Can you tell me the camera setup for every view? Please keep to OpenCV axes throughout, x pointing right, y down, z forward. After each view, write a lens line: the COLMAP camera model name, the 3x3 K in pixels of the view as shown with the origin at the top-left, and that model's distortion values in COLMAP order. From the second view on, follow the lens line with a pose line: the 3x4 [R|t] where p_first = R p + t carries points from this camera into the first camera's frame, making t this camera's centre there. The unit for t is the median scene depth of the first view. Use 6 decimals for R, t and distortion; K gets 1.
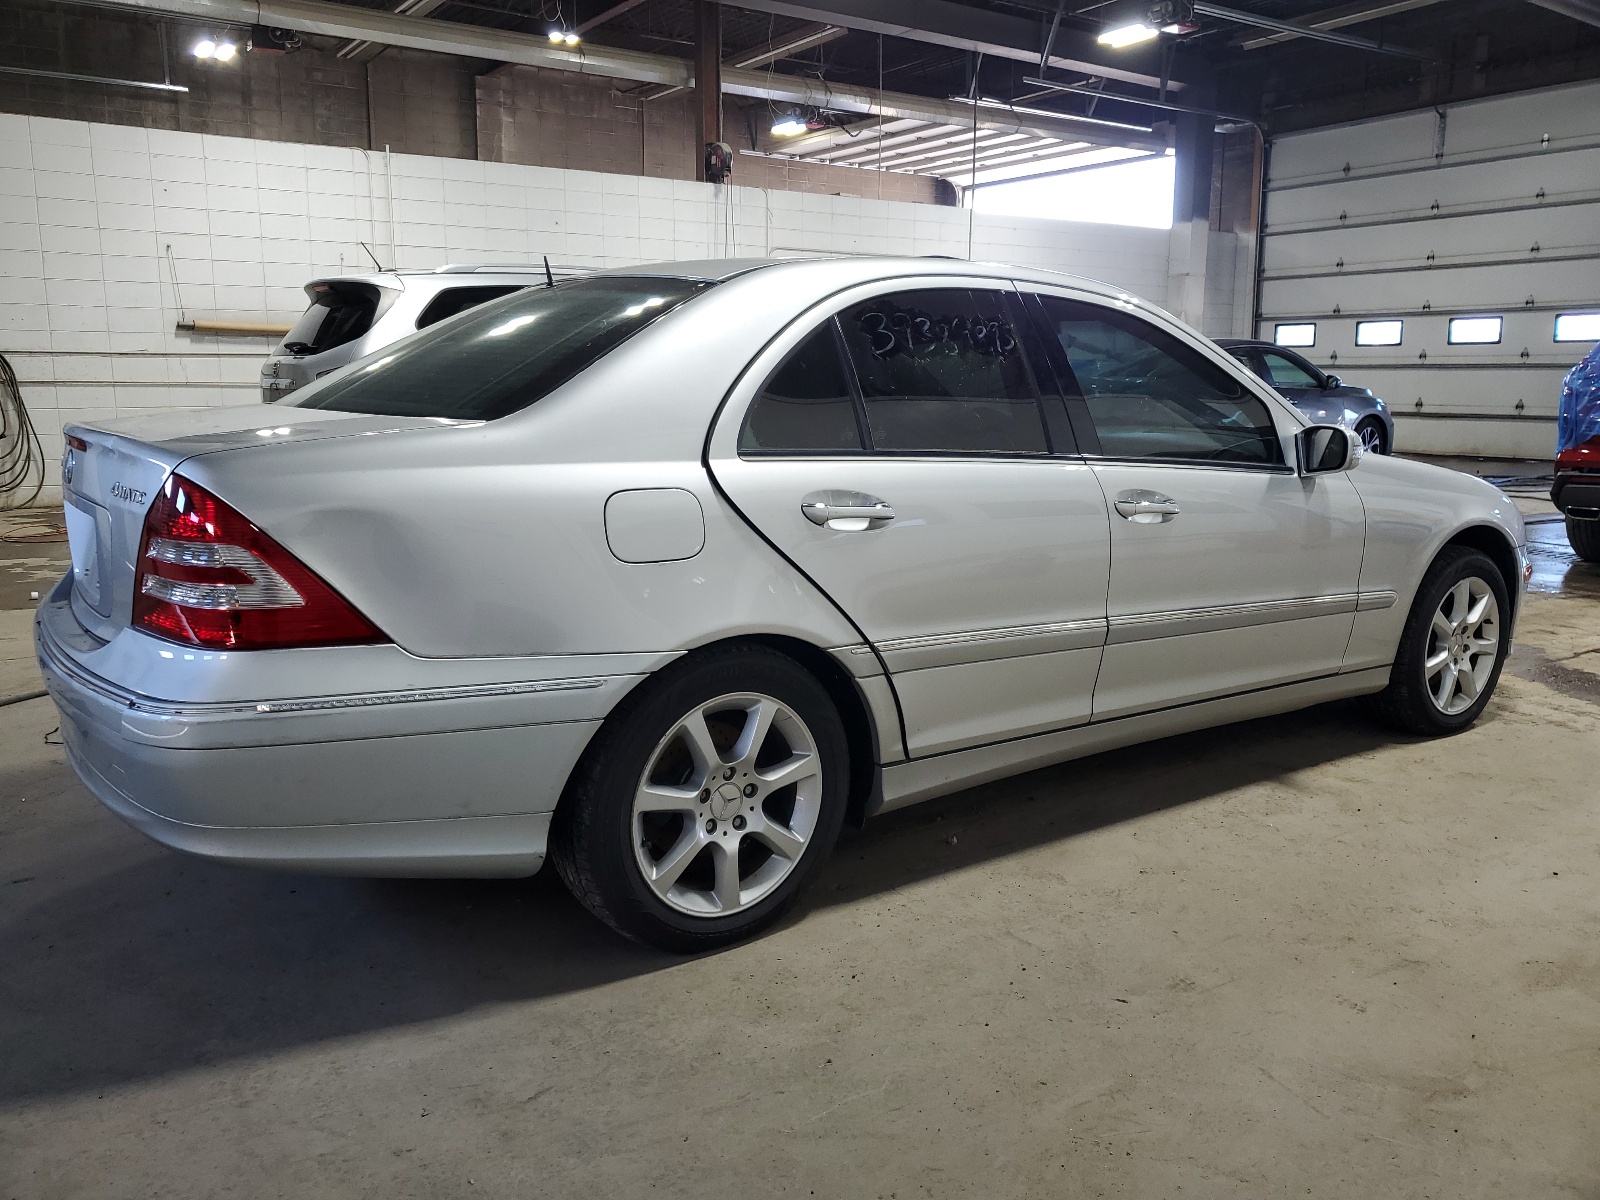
lens RADIAL K [[1237.2, 0, 800.0], [0, 1237.2, 600.0], [0, 0, 1]] dist [0.000988, 0.003359]
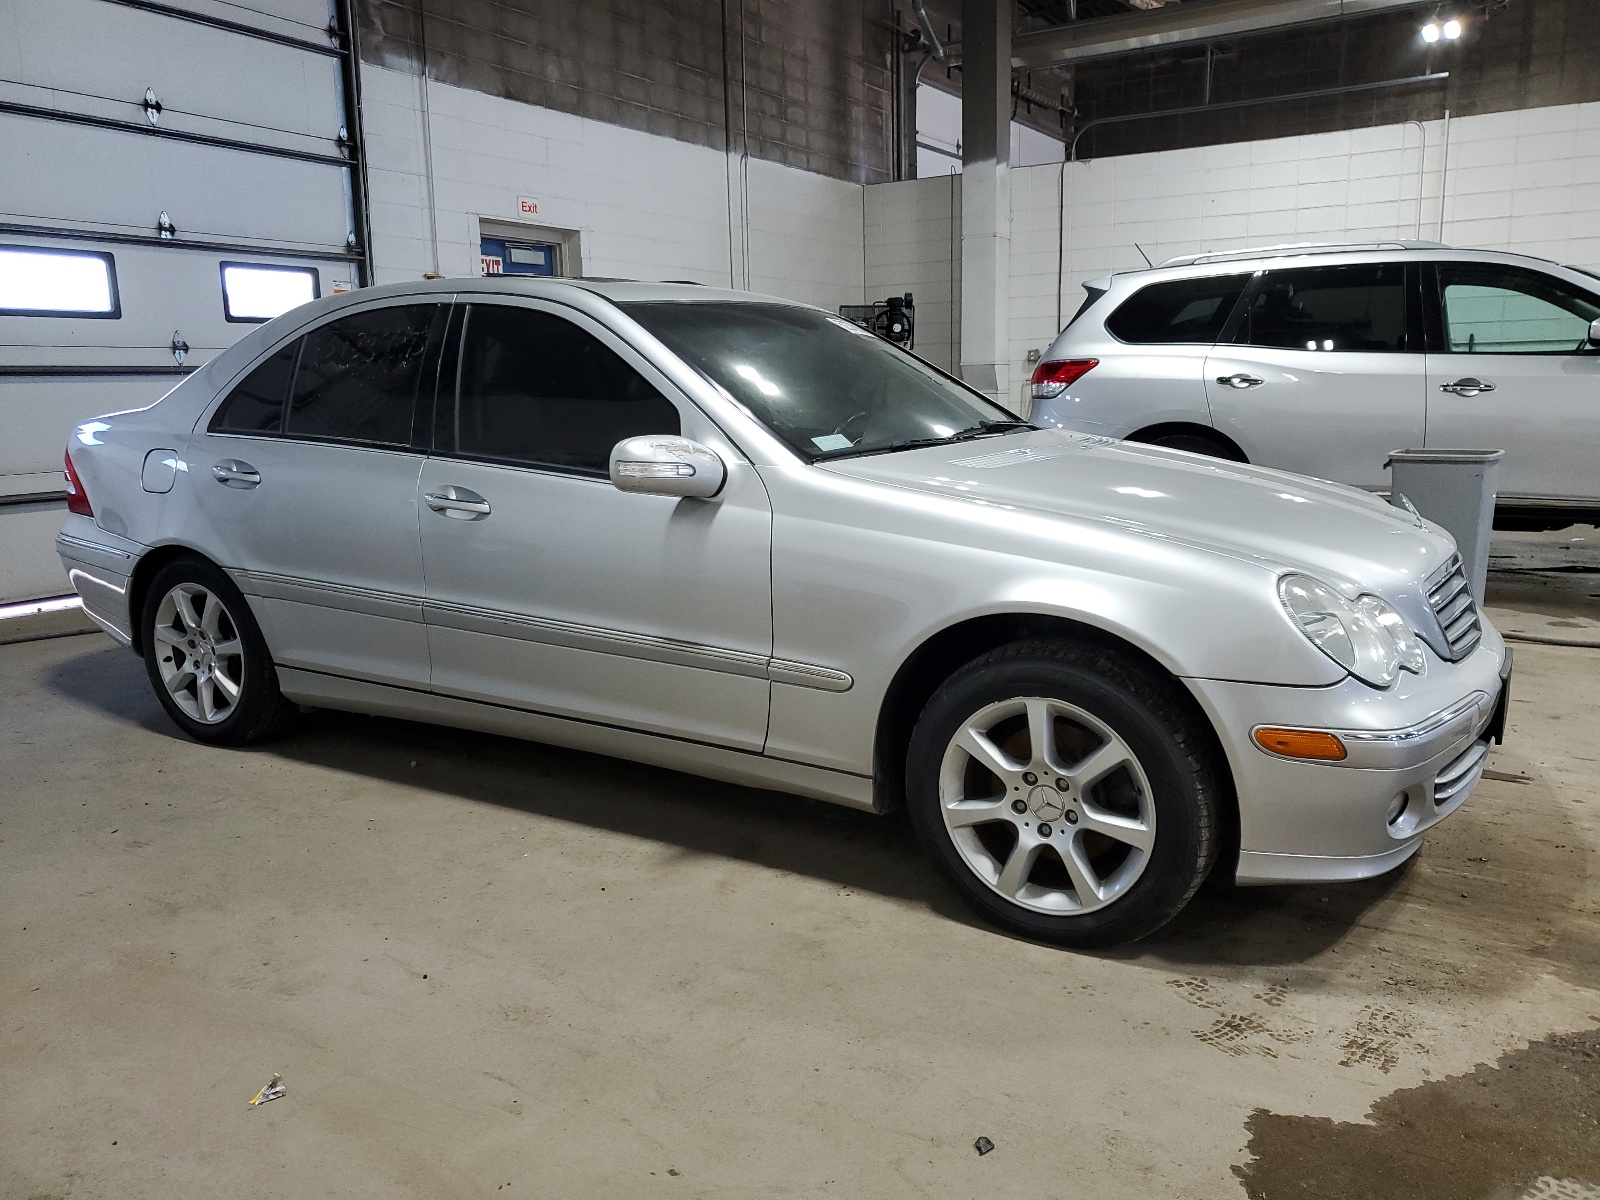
lens RADIAL K [[1236.2, 0, 800.0], [0, 1236.2, 600.0], [0, 0, 1]] dist [0.015952, 0.002117]
pose [[0.402618, 0.153421, -0.902419, 1.134800], [-0.144335, 0.984162, 0.102922, -0.121684], [0.903917, 0.088812, 0.418385, 0.682207]]
